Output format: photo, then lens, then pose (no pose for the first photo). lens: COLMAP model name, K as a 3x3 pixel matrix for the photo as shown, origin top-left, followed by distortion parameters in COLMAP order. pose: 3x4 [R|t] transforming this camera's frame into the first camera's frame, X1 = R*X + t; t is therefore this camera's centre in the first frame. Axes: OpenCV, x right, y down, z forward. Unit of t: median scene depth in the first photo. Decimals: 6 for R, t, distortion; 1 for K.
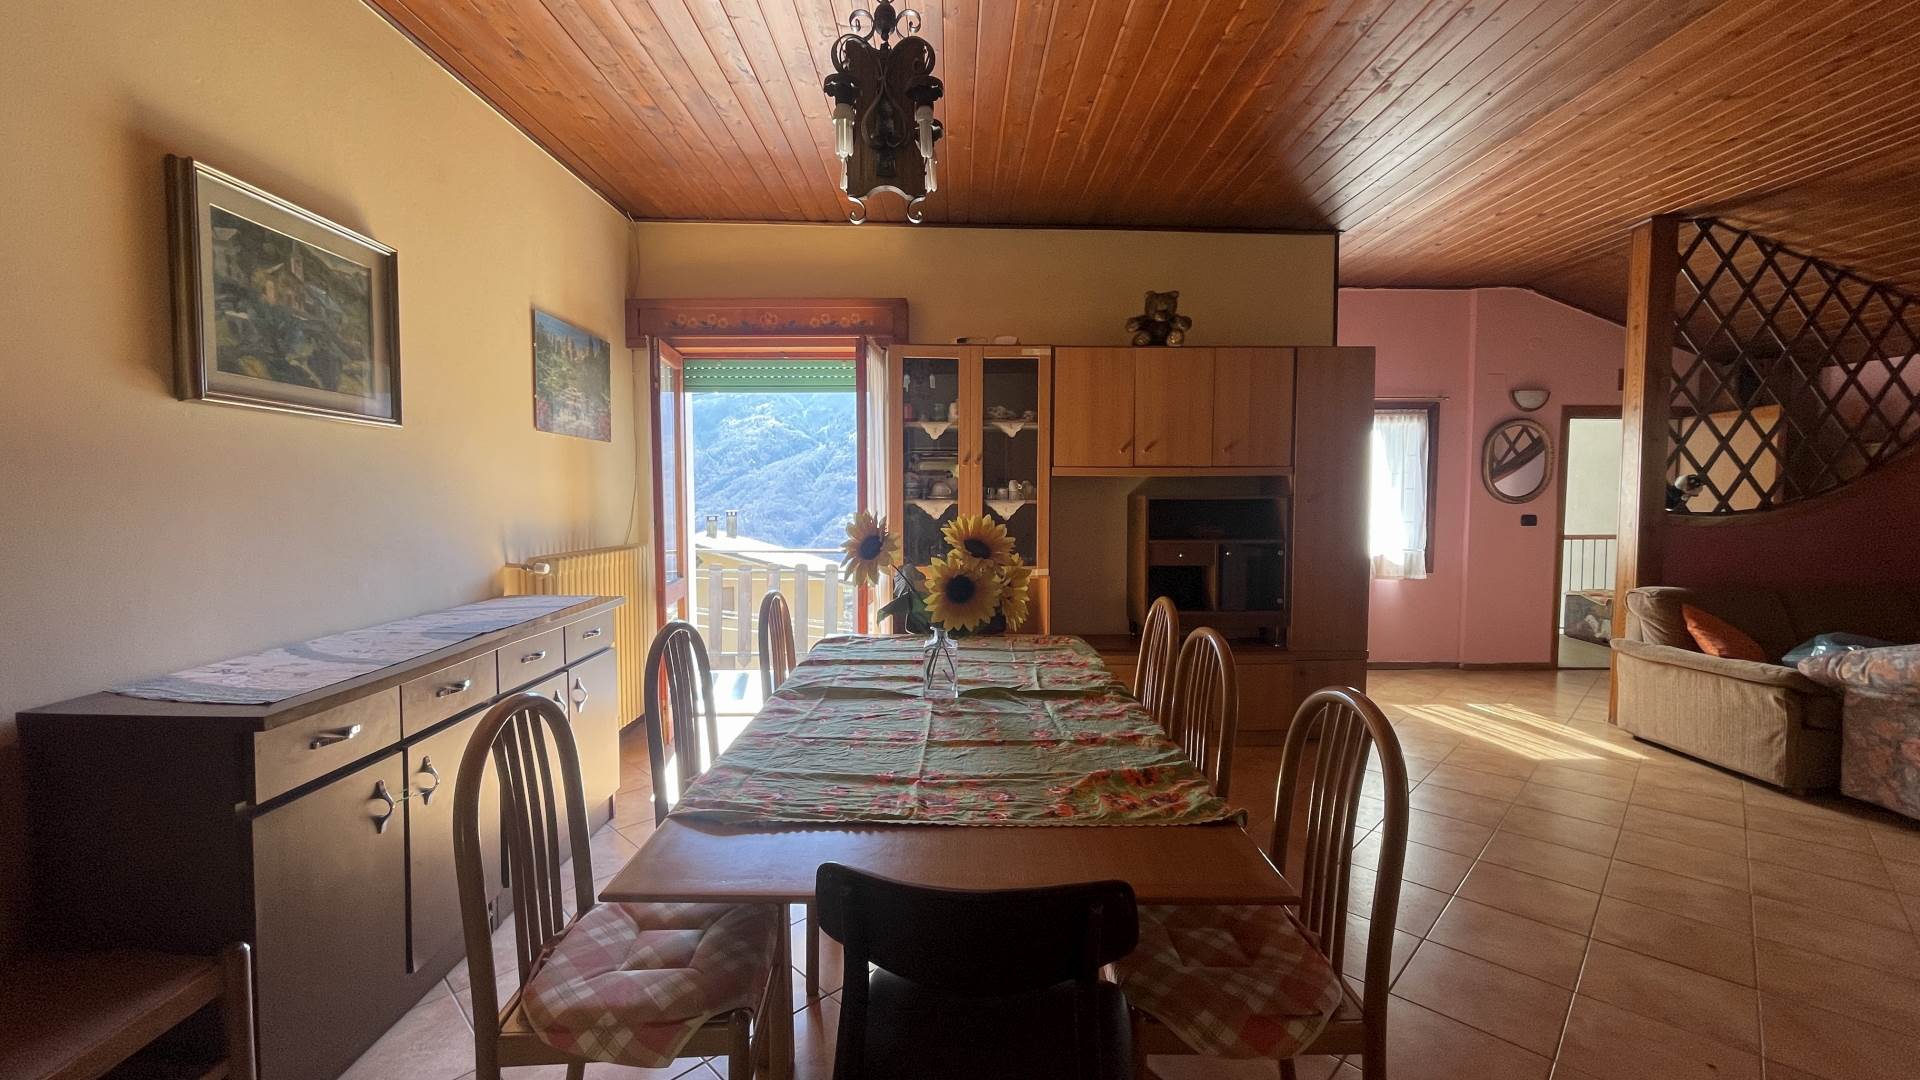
lens RADIAL K [[774.3, 0, 953.7], [0, 774.3, 534.4], [0, 0, 1]] dist [-0.006102, 0.001332]
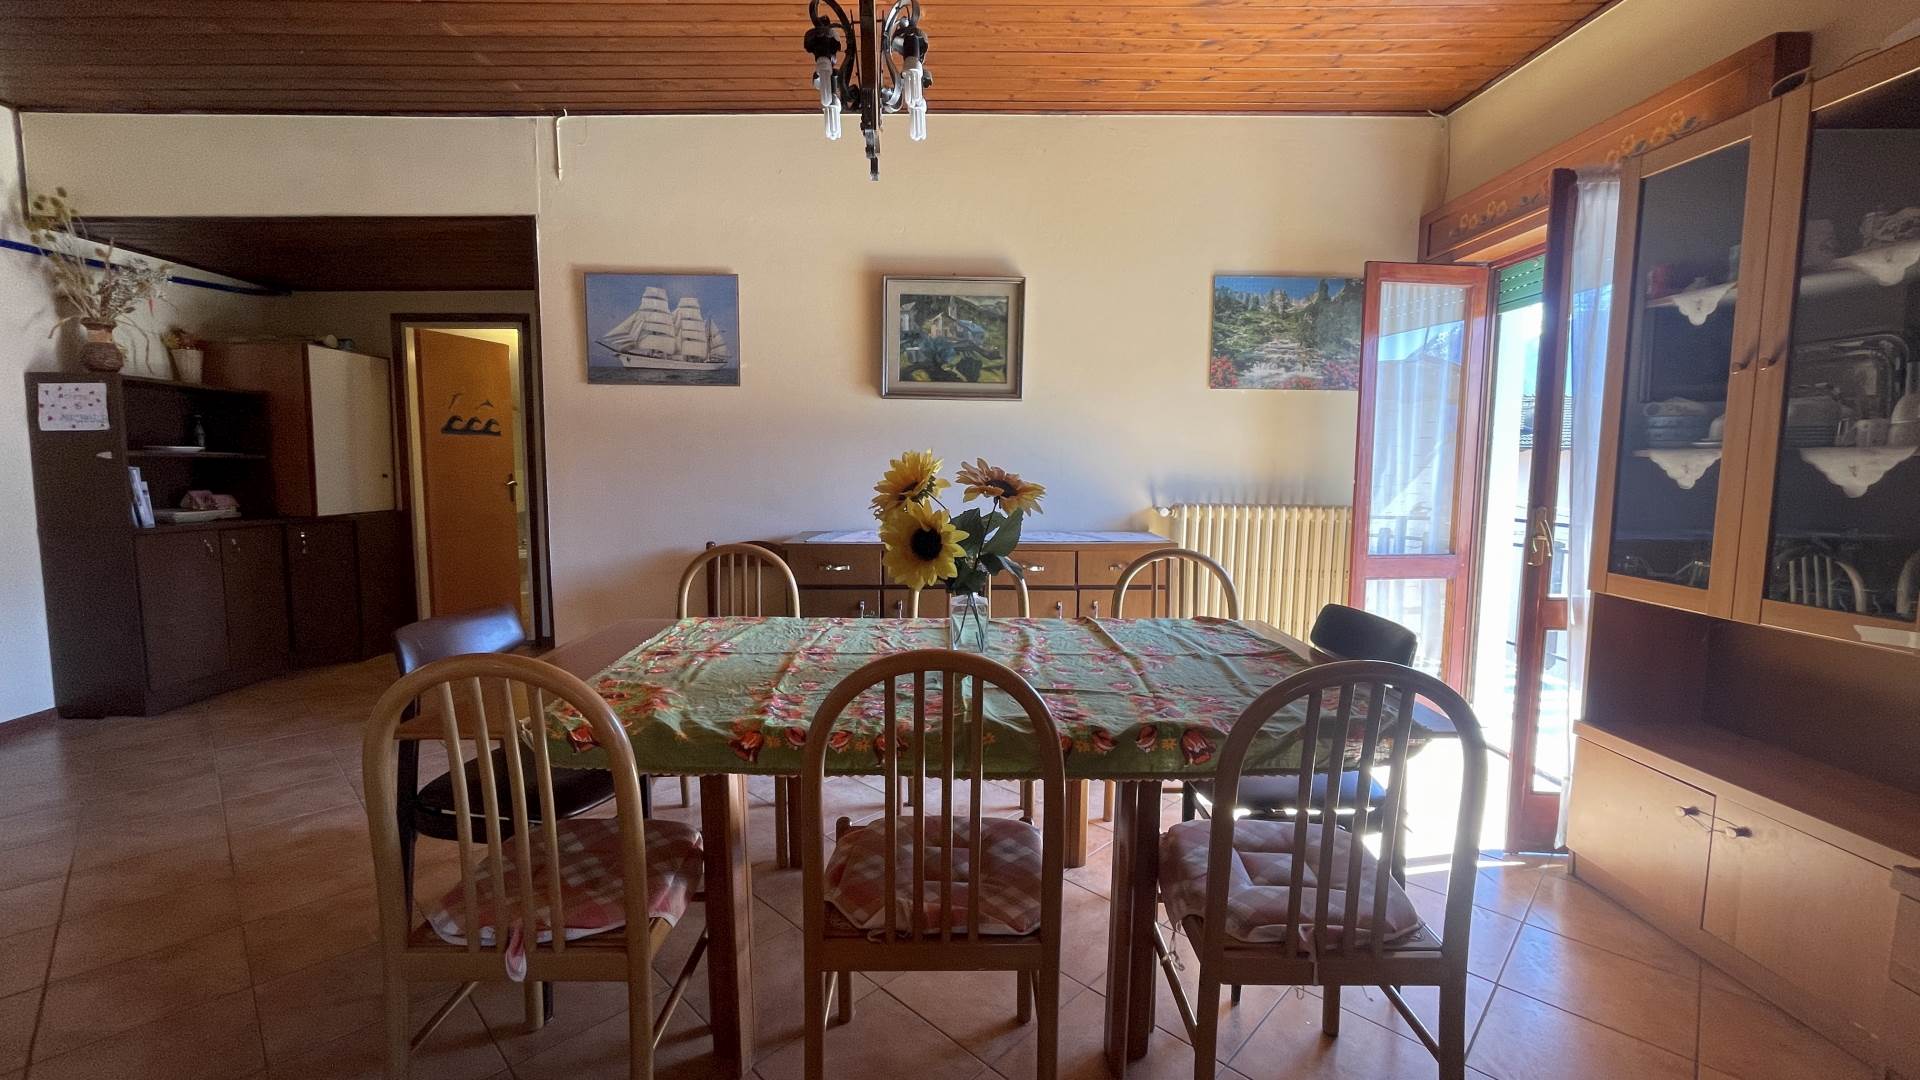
lens RADIAL K [[774.3, 0, 948.7], [0, 774.3, 540.4], [0, 0, 1]] dist [-0.006102, 0.001332]
pose [[0.010671, 0.102223, -0.994704, 0.899360], [-0.056688, 0.993223, 0.101462, -0.018975], [0.998335, 0.055305, 0.016393, 0.999677]]
